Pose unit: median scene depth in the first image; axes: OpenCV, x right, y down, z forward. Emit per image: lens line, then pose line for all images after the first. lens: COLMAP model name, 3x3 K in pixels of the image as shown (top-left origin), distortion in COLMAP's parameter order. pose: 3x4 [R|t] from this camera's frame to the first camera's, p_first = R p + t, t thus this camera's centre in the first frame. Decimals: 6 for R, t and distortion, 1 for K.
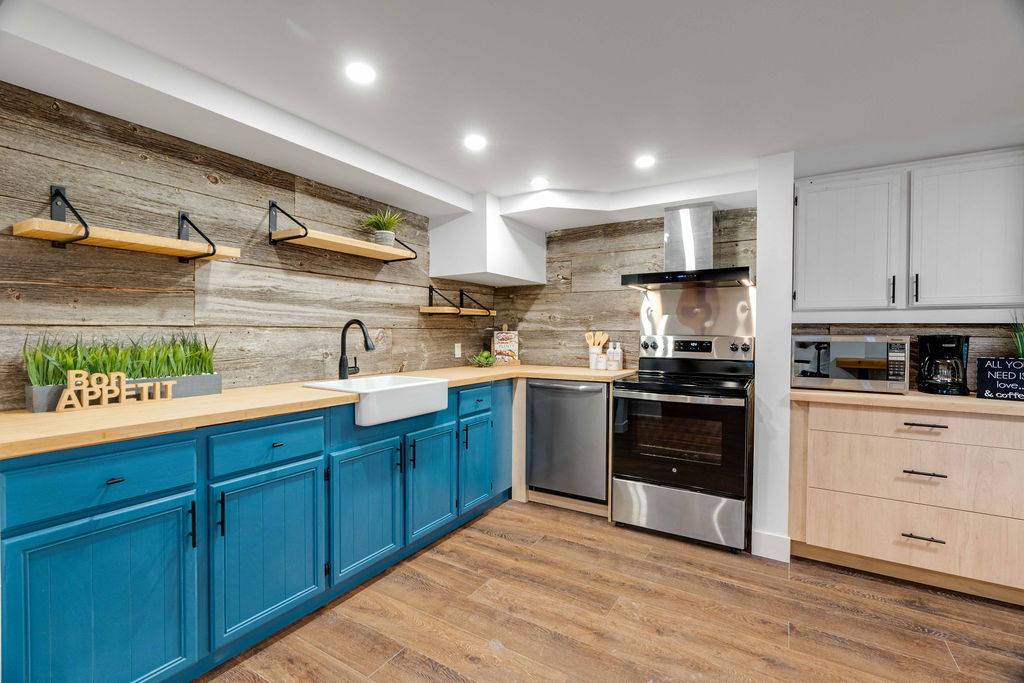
lens RADIAL K [[458.3, 0, 509.1], [0, 458.3, 339.9], [0, 0, 1]] dist [-0.012372, 0.005121]
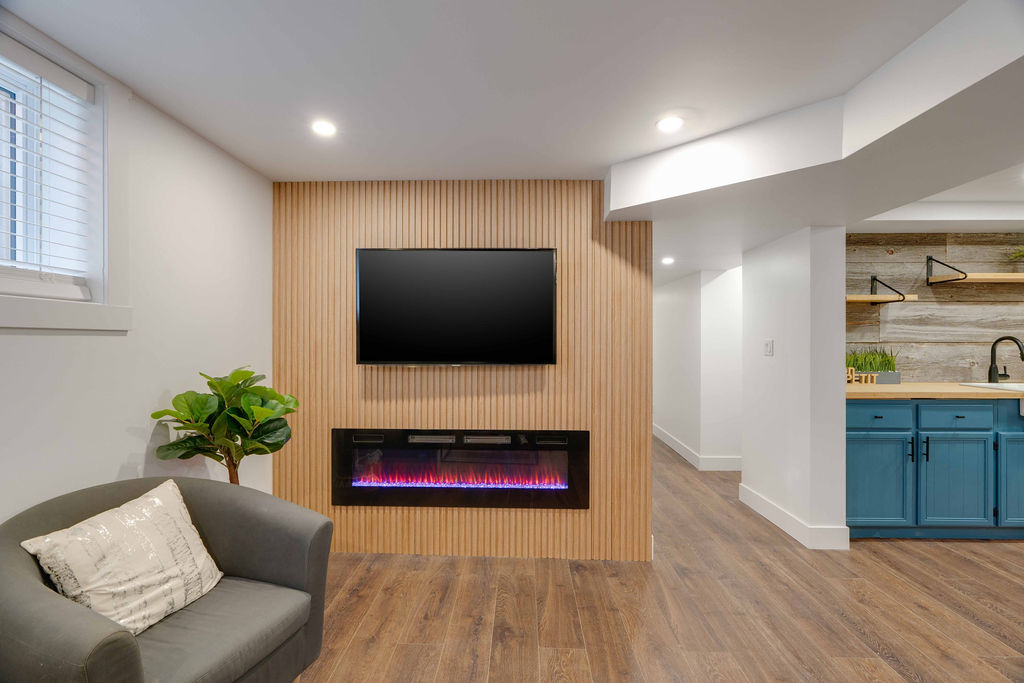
lens RADIAL K [[458.3, 0, 509.1], [0, 458.3, 339.9], [0, 0, 1]] dist [-0.012372, 0.005121]
pose [[0.501486, -0.005751, -0.865147, 0.062133], [-0.011773, 0.999840, -0.013471, -0.001538], [0.865086, 0.016941, 0.501338, -0.867991]]
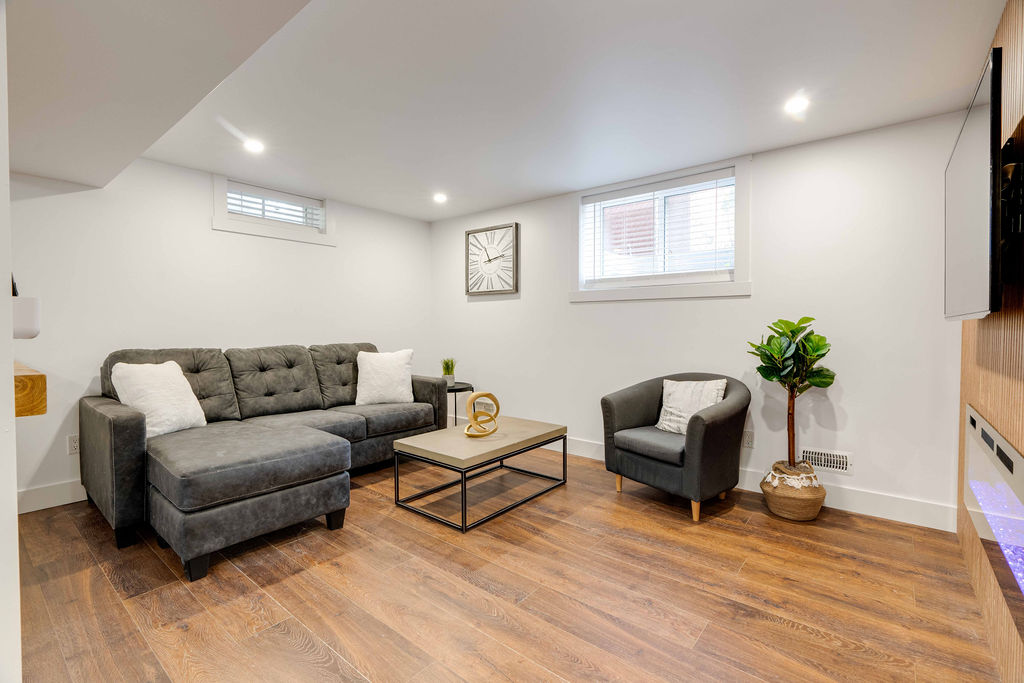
lens RADIAL K [[467.3, 0, 508.2], [0, 467.3, 338.8], [0, 0, 1]] dist [-0.004520, 0.001230]
pose [[-0.990718, -0.010528, 0.135525, -0.375691], [-0.004880, 0.999108, 0.041939, 0.049622], [-0.135845, 0.040889, -0.989886, 0.311674]]
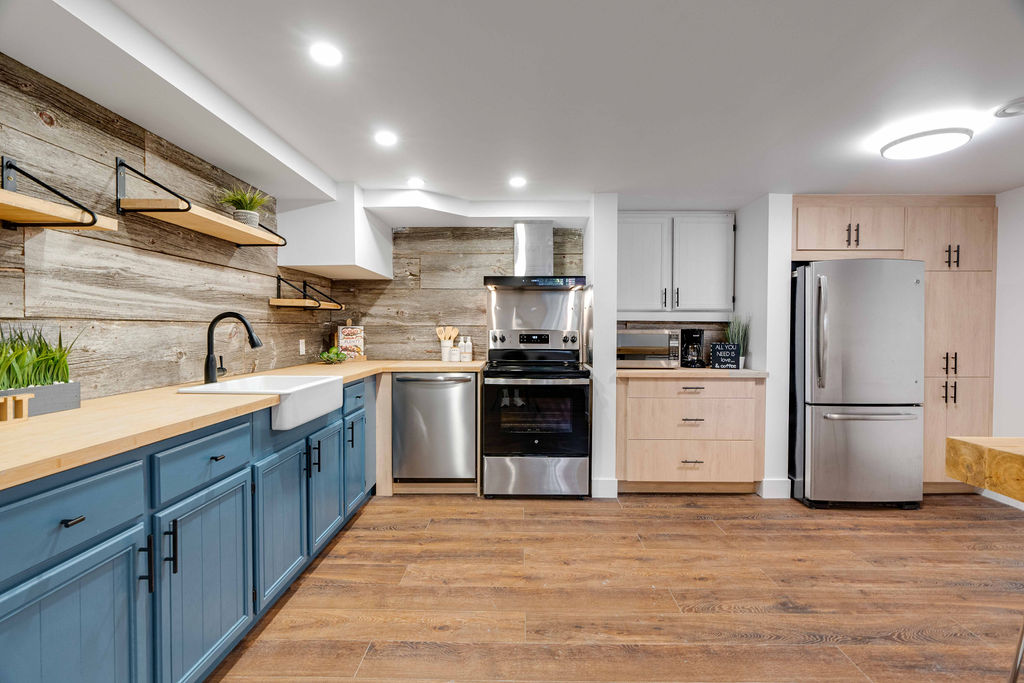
lens RADIAL K [[465.4, 0, 515.5], [0, 465.4, 338.8], [0, 0, 1]] dist [-0.012081, 0.005492]
pose [[0.856865, -0.013115, 0.515374, -0.346464], [0.009420, 0.999908, 0.009785, 0.001826], [-0.515455, -0.003530, 0.856909, -0.023570]]
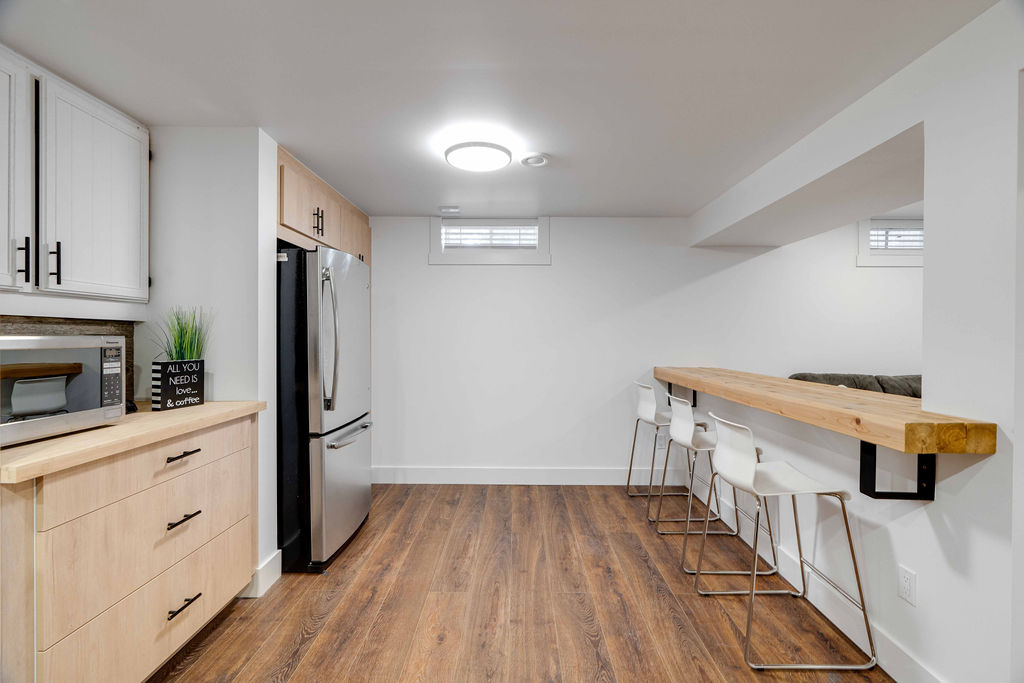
lens RADIAL K [[460.8, 0, 514.9], [0, 460.8, 338.0], [0, 0, 1]] dist [-0.003032, -0.000051]
pose [[-0.521749, -0.011726, 0.853019, -0.012661], [0.006657, 0.999819, 0.017816, -0.013746], [-0.853073, 0.014974, -0.521576, 0.812276]]
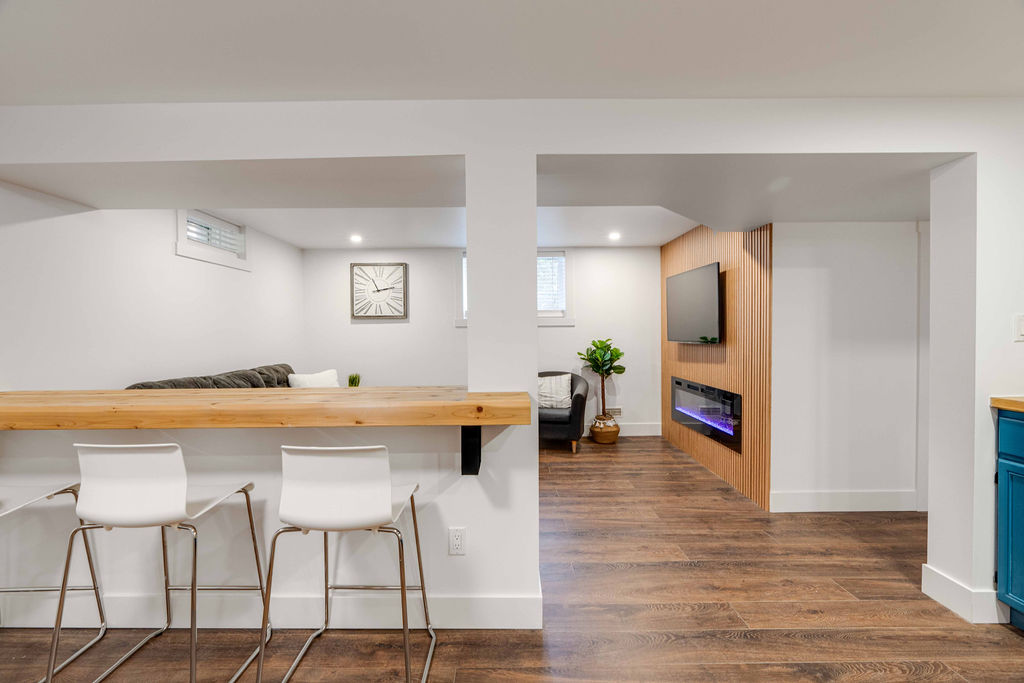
lens RADIAL K [[467.3, 0, 508.2], [0, 467.3, 338.8], [0, 0, 1]] dist [-0.004520, 0.001230]
pose [[-0.848353, 0.008279, -0.529366, 0.607317], [-0.005703, 0.999677, 0.024775, -0.010171], [0.529400, 0.024037, -0.848031, 0.706792]]
